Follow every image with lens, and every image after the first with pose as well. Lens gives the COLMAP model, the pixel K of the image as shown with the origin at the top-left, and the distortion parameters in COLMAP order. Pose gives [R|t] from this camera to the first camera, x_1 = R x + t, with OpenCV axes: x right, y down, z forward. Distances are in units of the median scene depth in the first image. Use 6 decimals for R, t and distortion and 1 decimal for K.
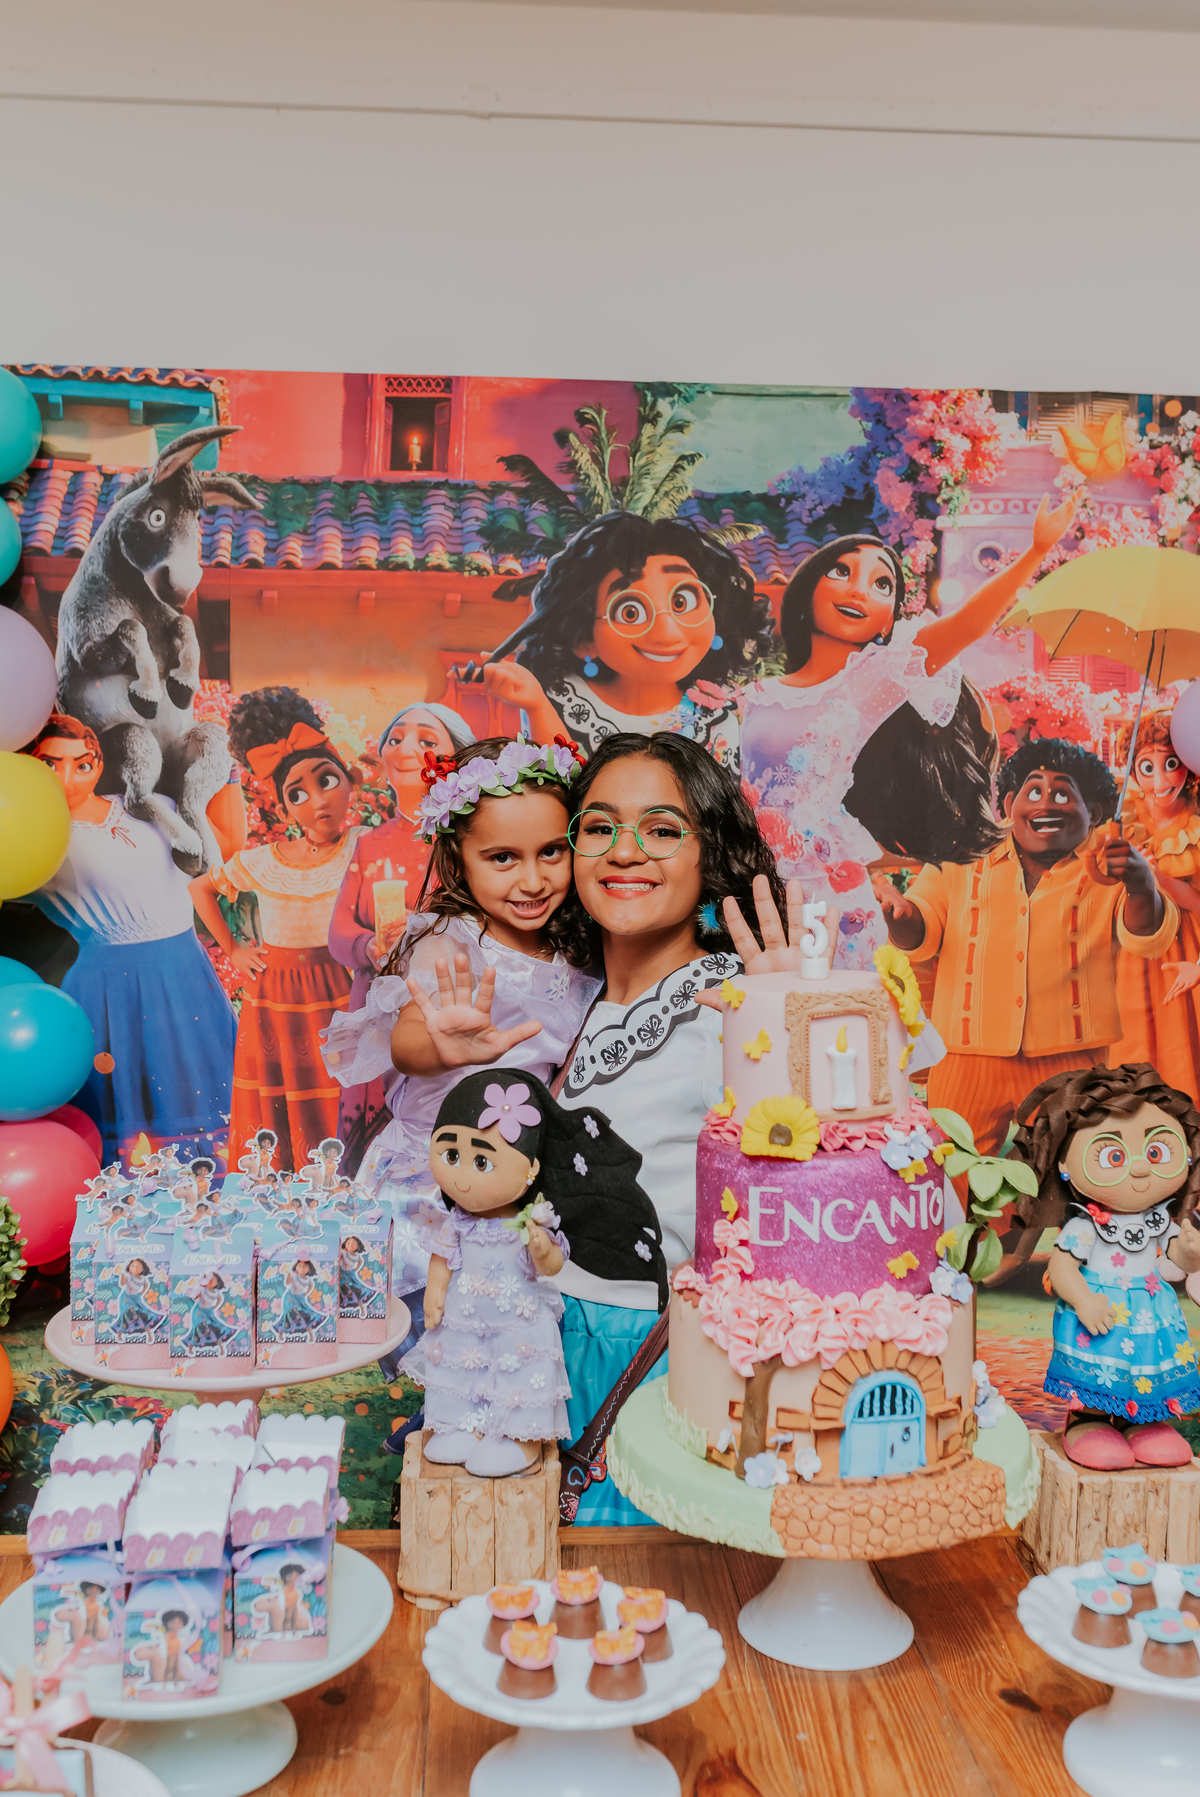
lens RADIAL K [[1742.7, 0, 584.6], [0, 1742.7, 936.7], [0, 0, 1]] dist [0.021159, 0.000000]
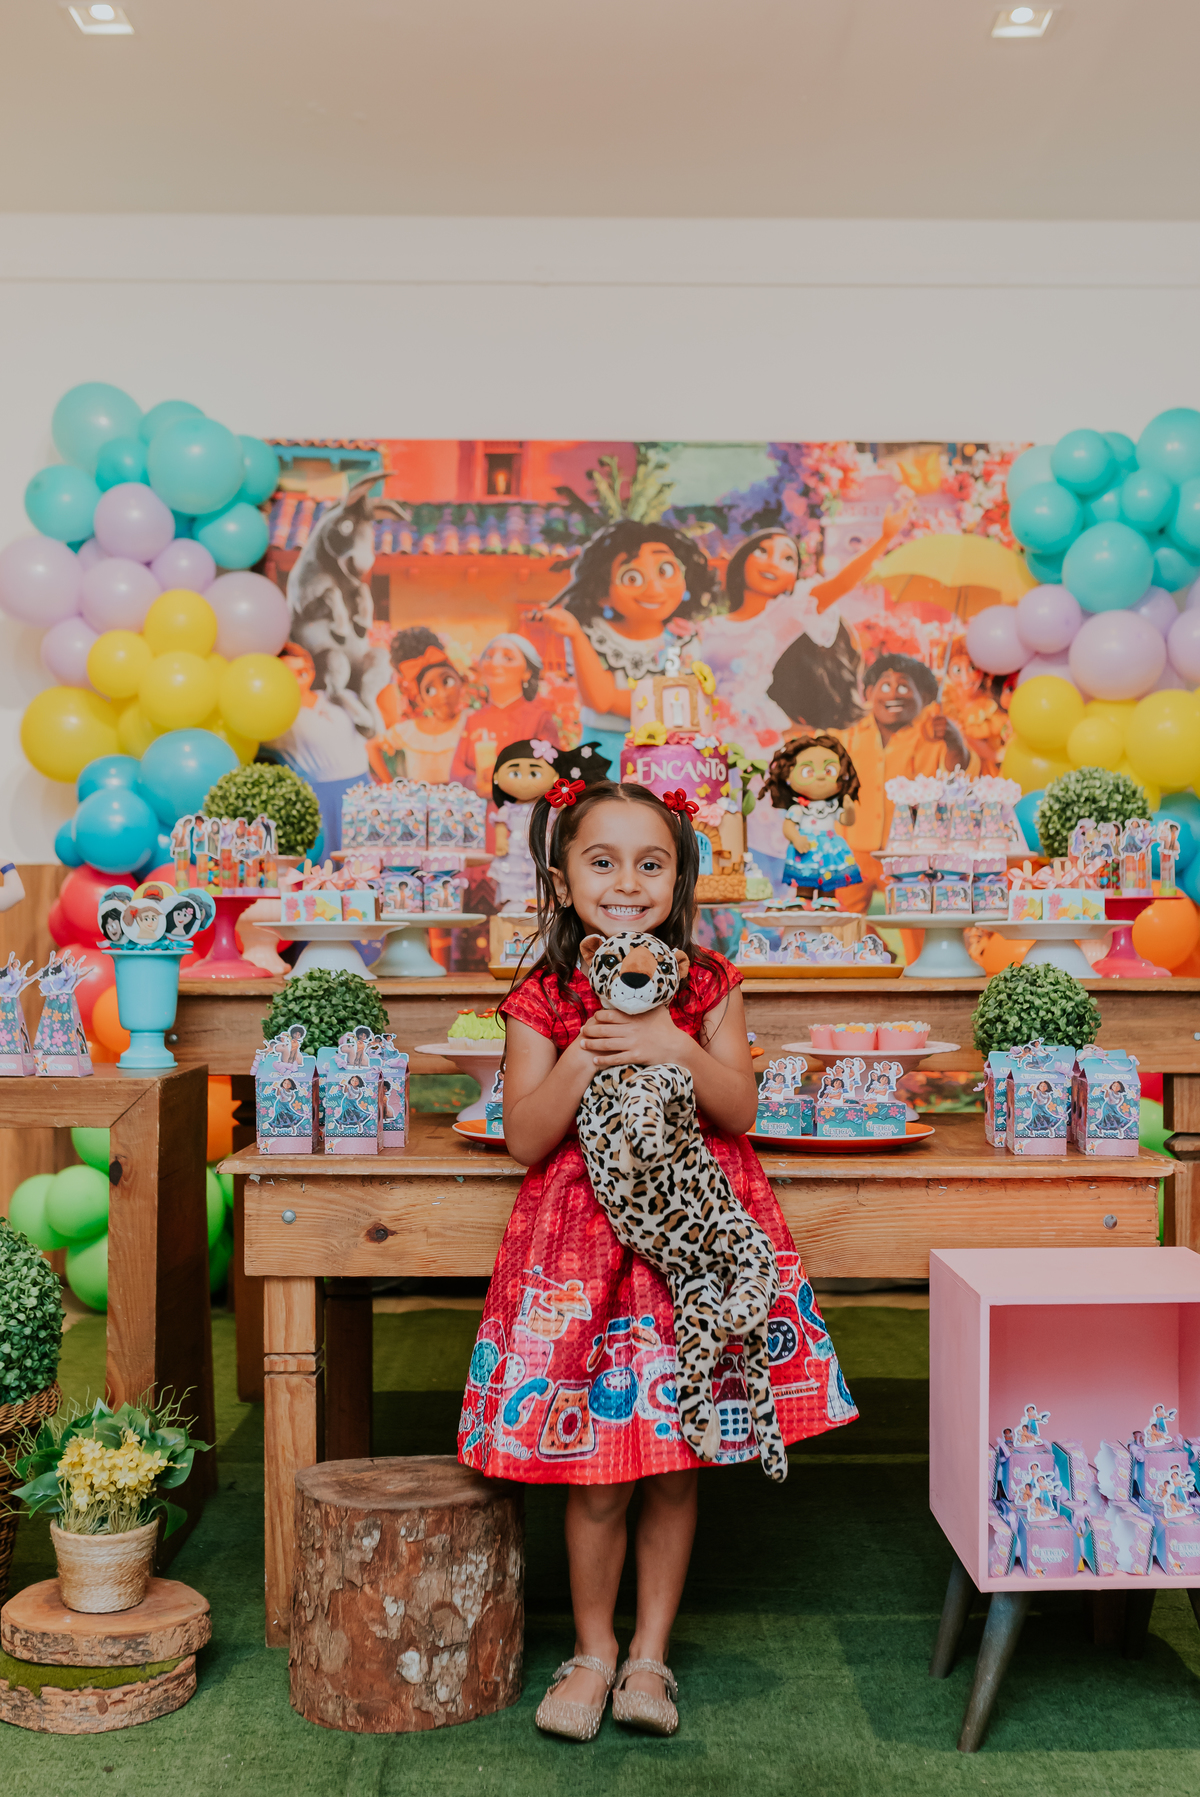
lens RADIAL K [[1742.7, 0, 591.8], [0, 1742.7, 892.4], [0, 0, 1]] dist [0.021159, 0.000000]
pose [[0.998644, -0.009344, -0.051213, 0.069322], [0.005659, 0.997415, -0.071633, 0.224897], [0.051750, 0.071246, 0.996115, -0.610562]]
